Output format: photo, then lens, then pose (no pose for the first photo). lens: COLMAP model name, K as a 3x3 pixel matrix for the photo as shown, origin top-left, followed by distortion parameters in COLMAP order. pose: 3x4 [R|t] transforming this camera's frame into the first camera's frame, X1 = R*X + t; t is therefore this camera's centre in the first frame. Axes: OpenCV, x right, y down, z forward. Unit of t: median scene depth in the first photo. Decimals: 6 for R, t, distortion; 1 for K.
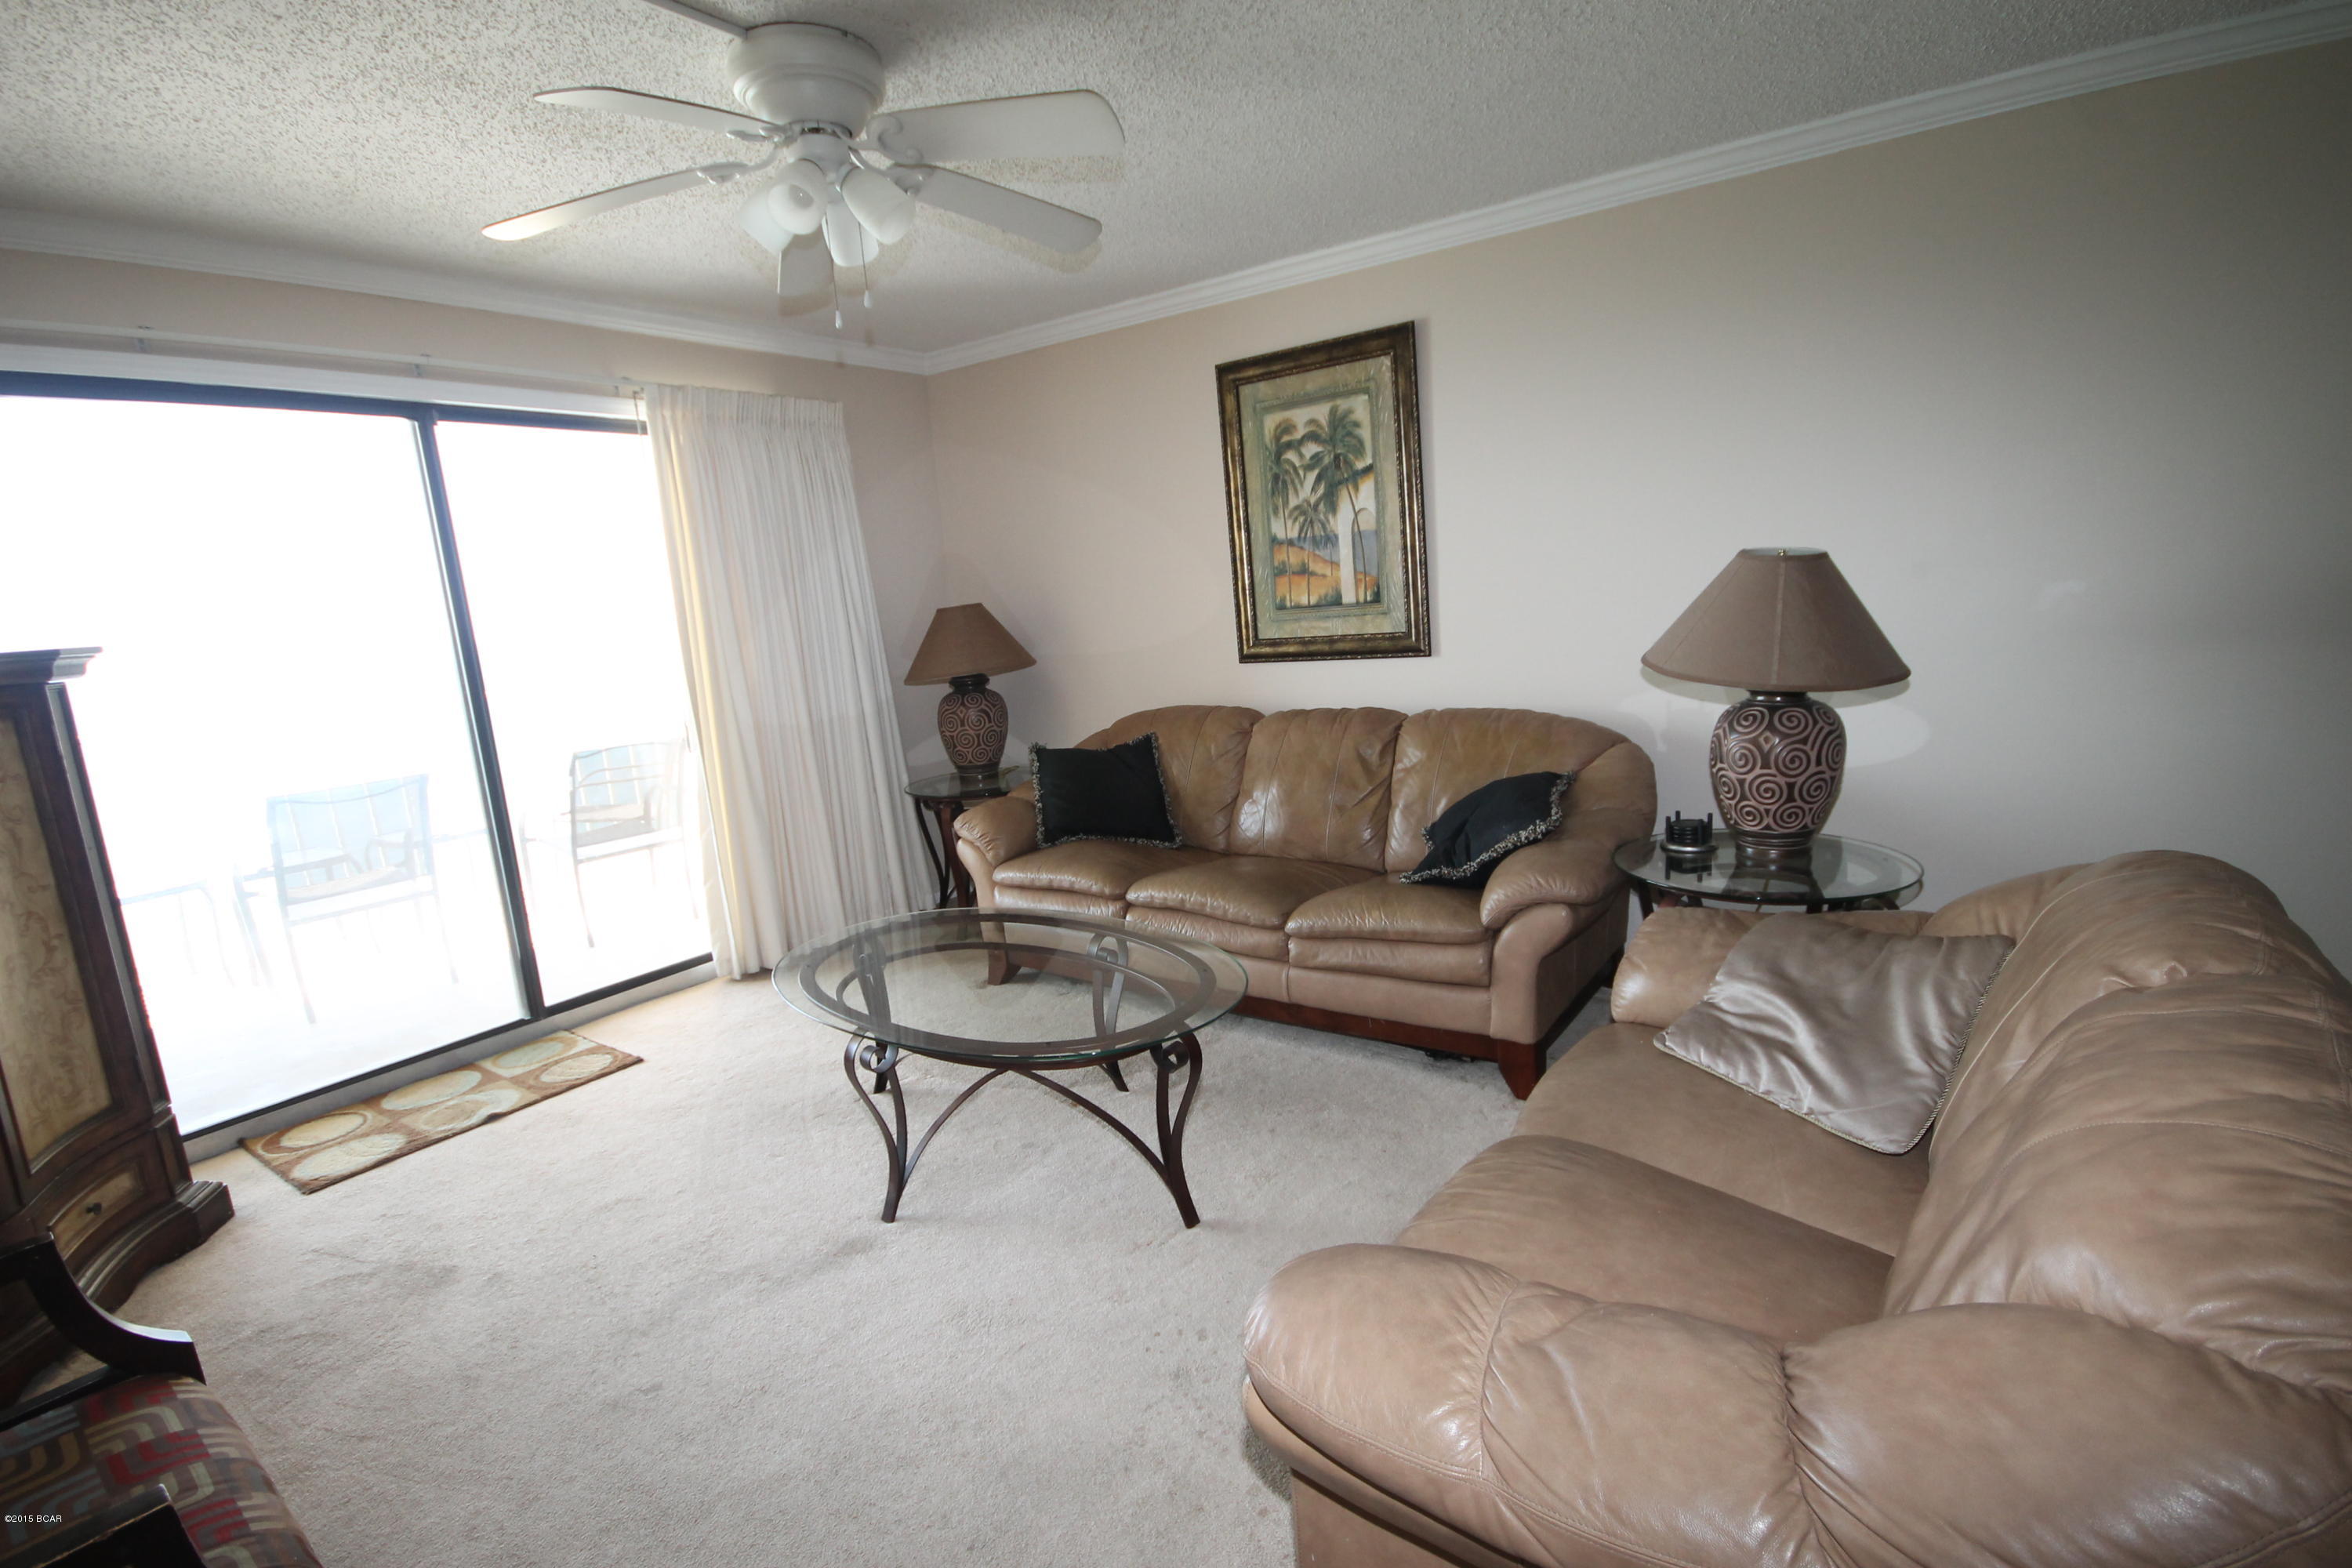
lens RADIAL K [[1112.9, 0, 1190.2], [0, 1112.9, 785.2], [0, 0, 1]] dist [0.010056, -0.006894]
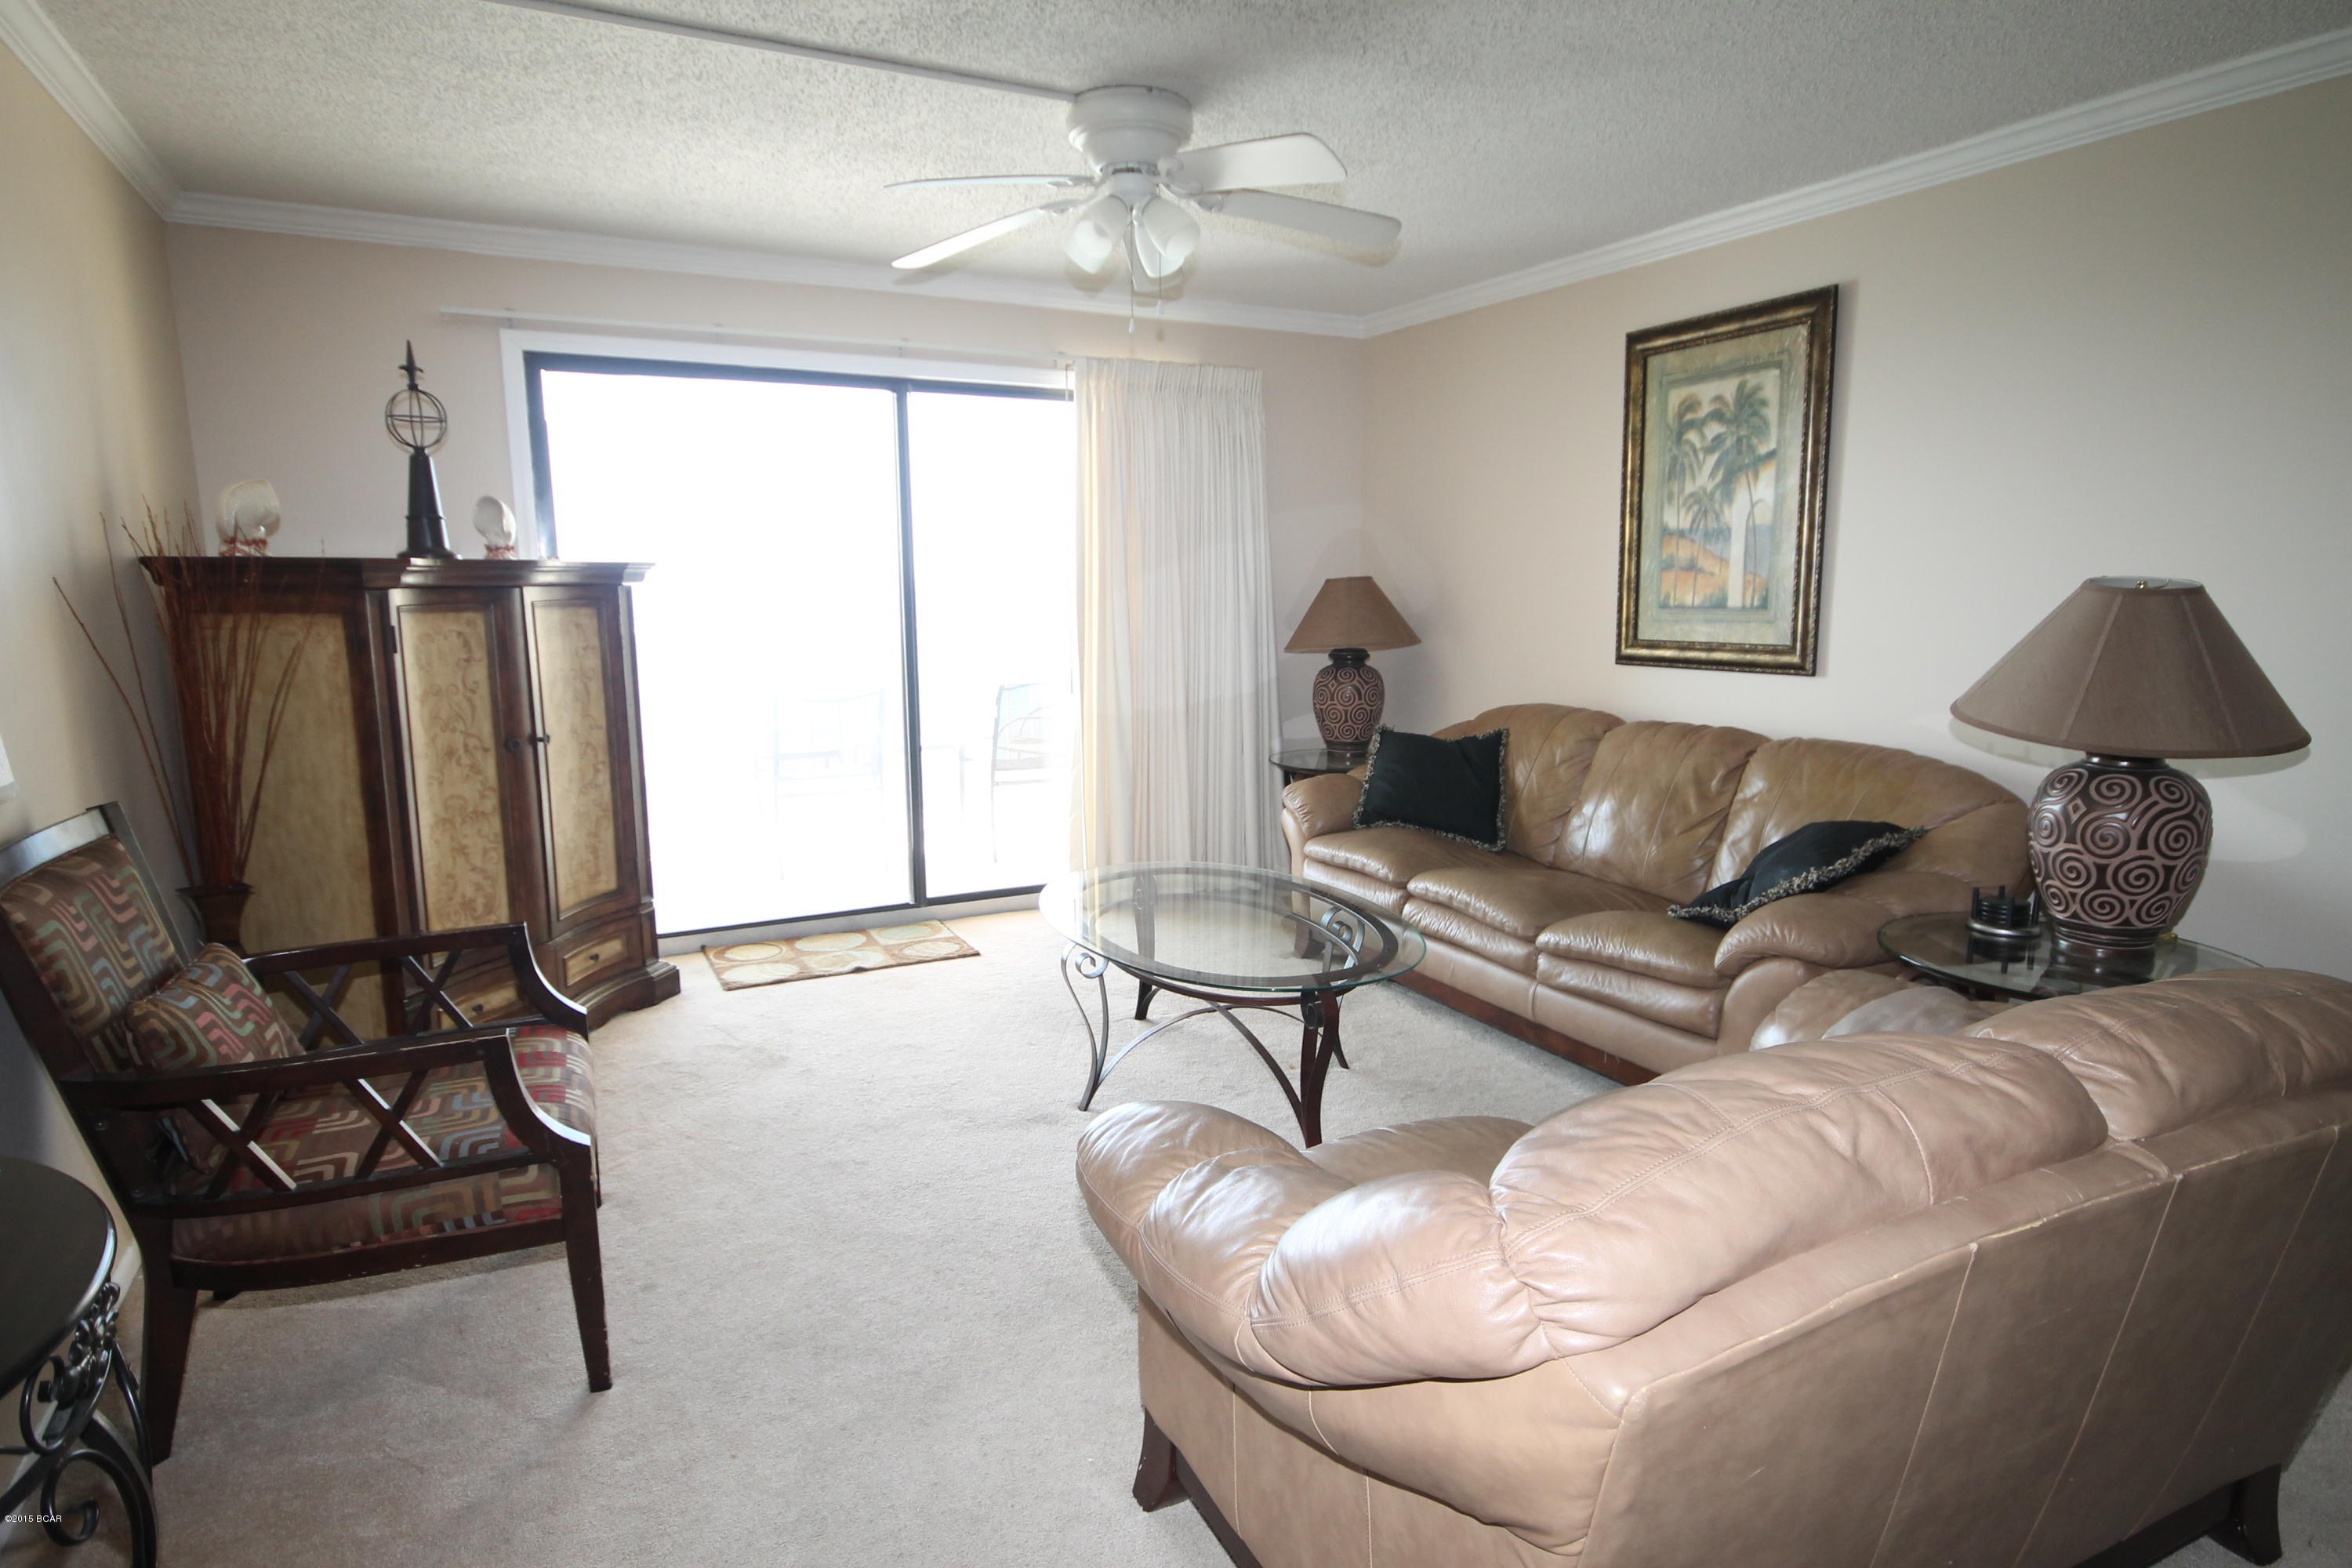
lens RADIAL K [[1330.8, 0, 1188.1], [0, 1330.8, 786.0], [0, 0, 1]] dist [0.013087, 0.000098]
pose [[0.888451, 0.141201, -0.436712, 0.248418], [-0.141811, 0.989396, 0.031399, 0.003444], [0.436515, 0.034034, 0.899053, -0.126655]]
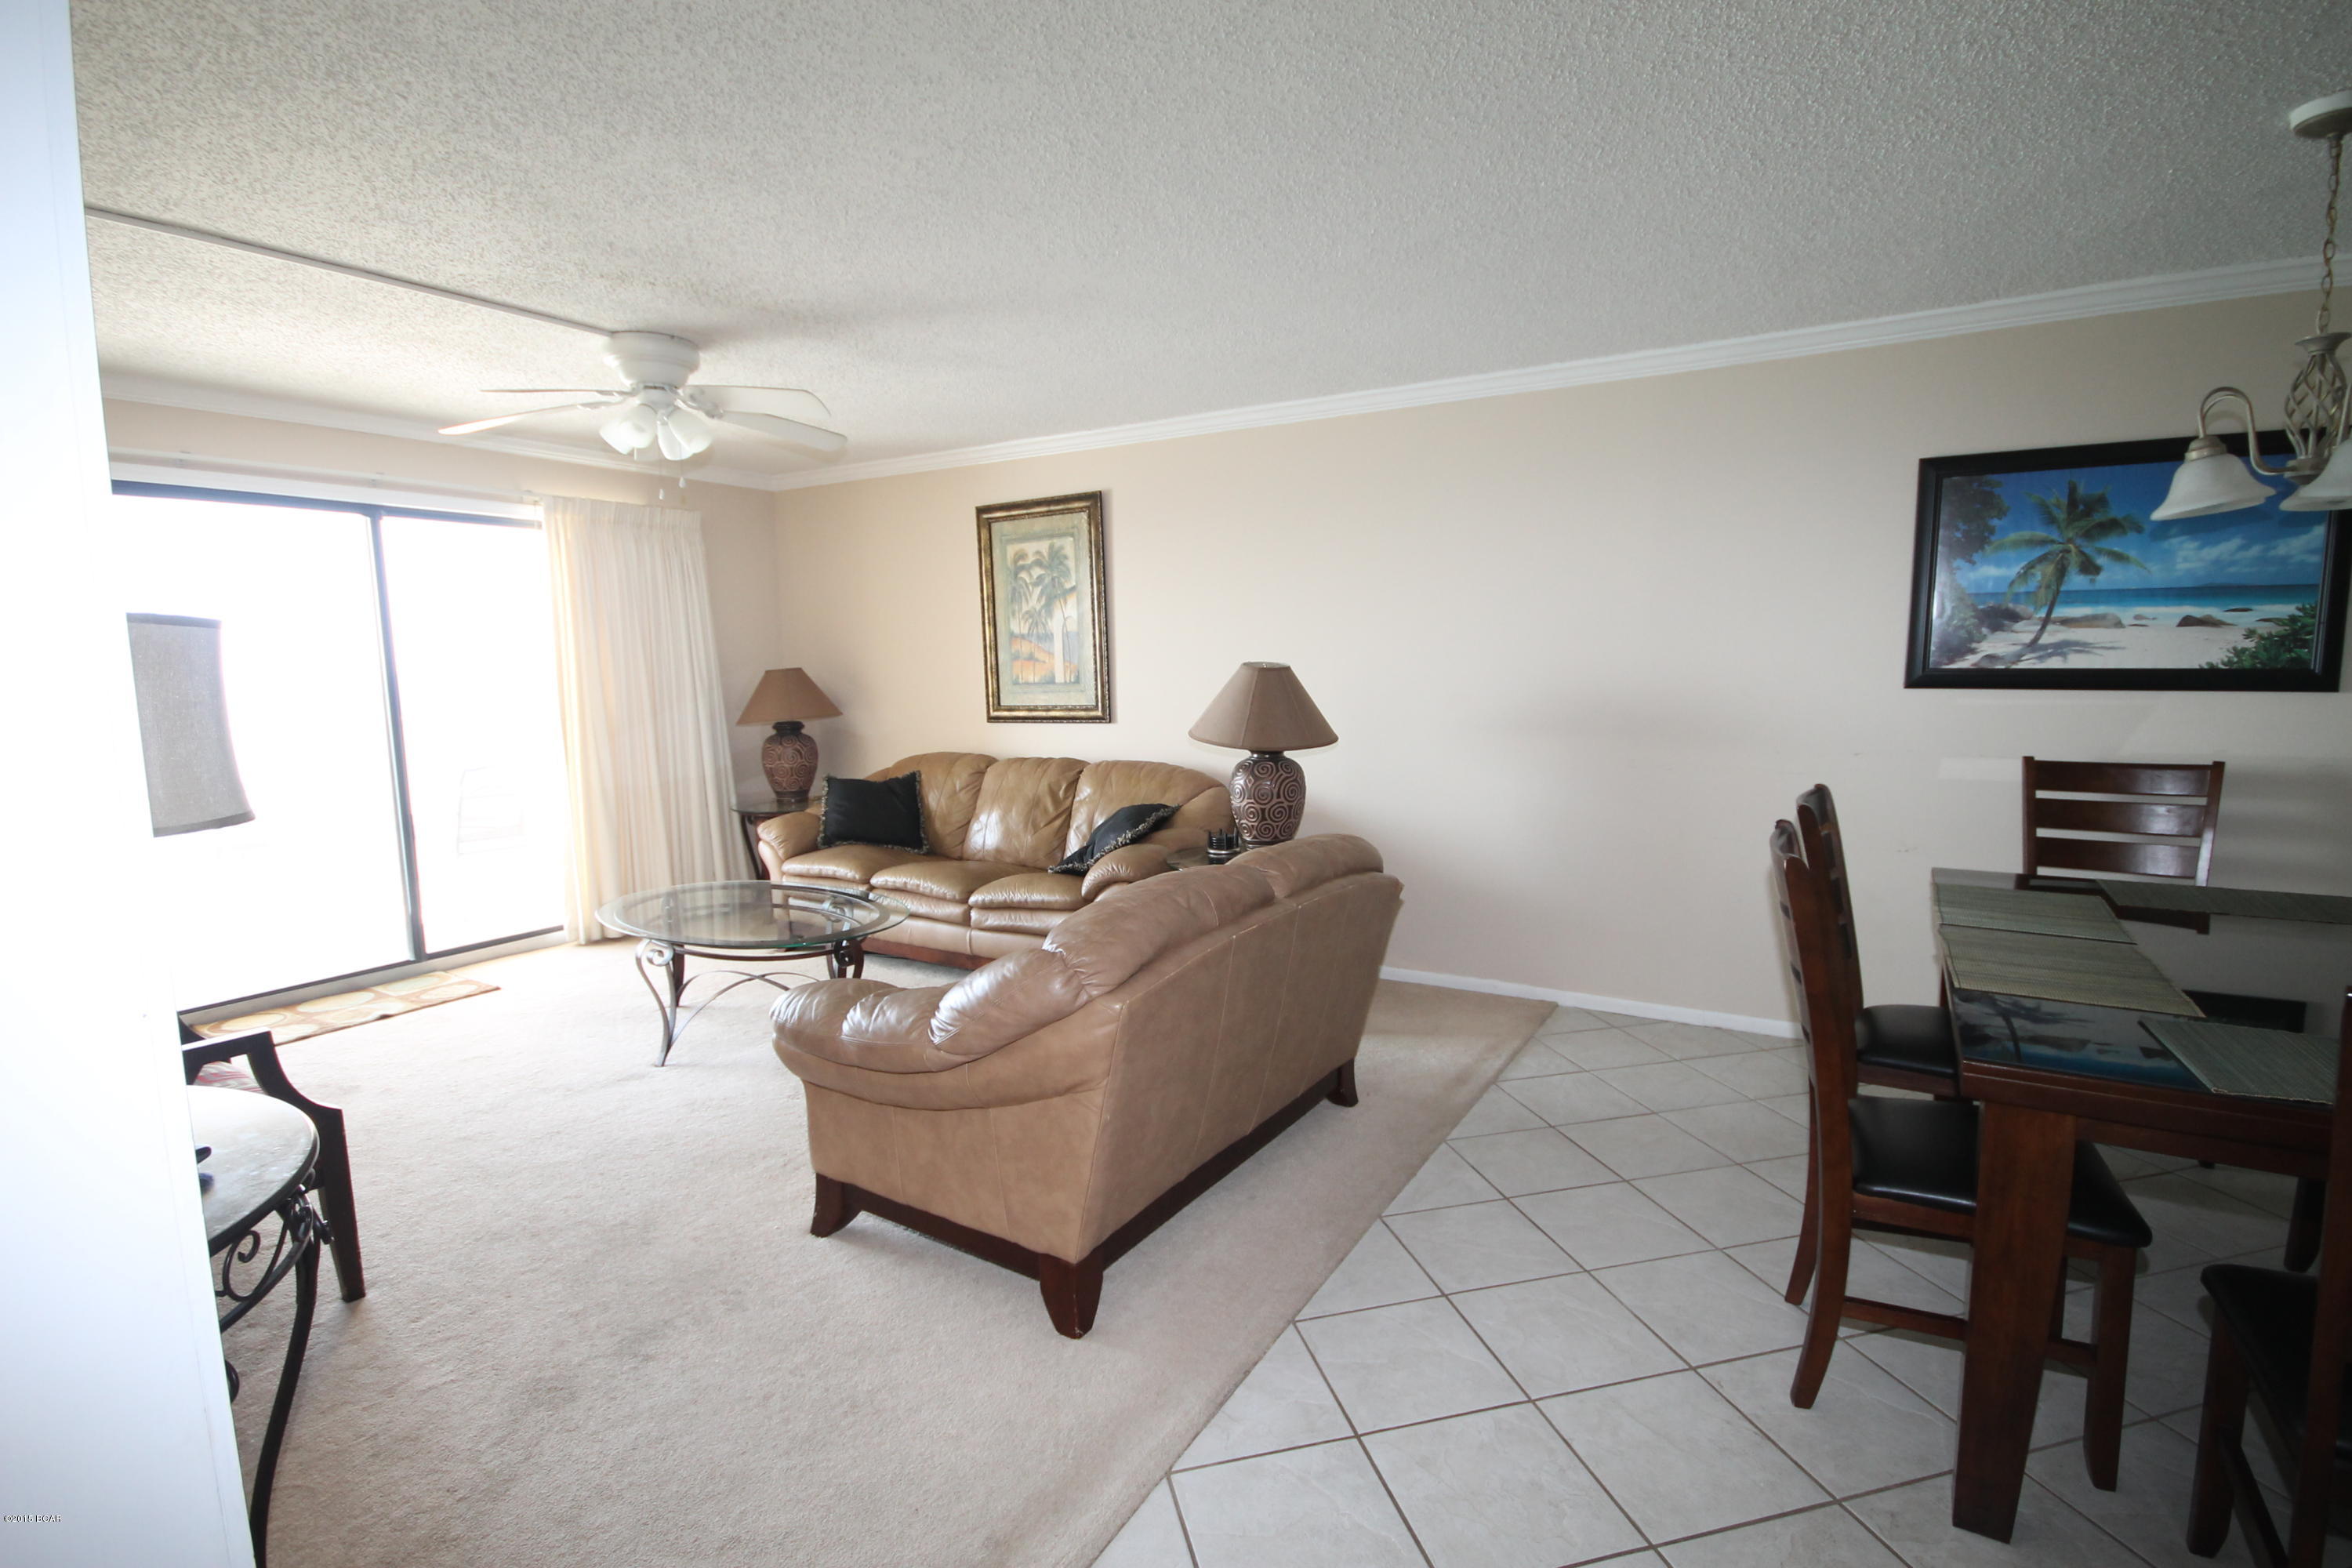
lens RADIAL K [[1110.9, 0, 1192.1], [0, 1110.9, 784.1], [0, 0, 1]] dist [-0.002842, 0.012283]
pose [[0.995808, 0.046327, 0.078867, 0.211636], [-0.041075, 0.996910, -0.066961, 0.050633], [-0.081725, 0.063440, 0.994634, -0.397660]]
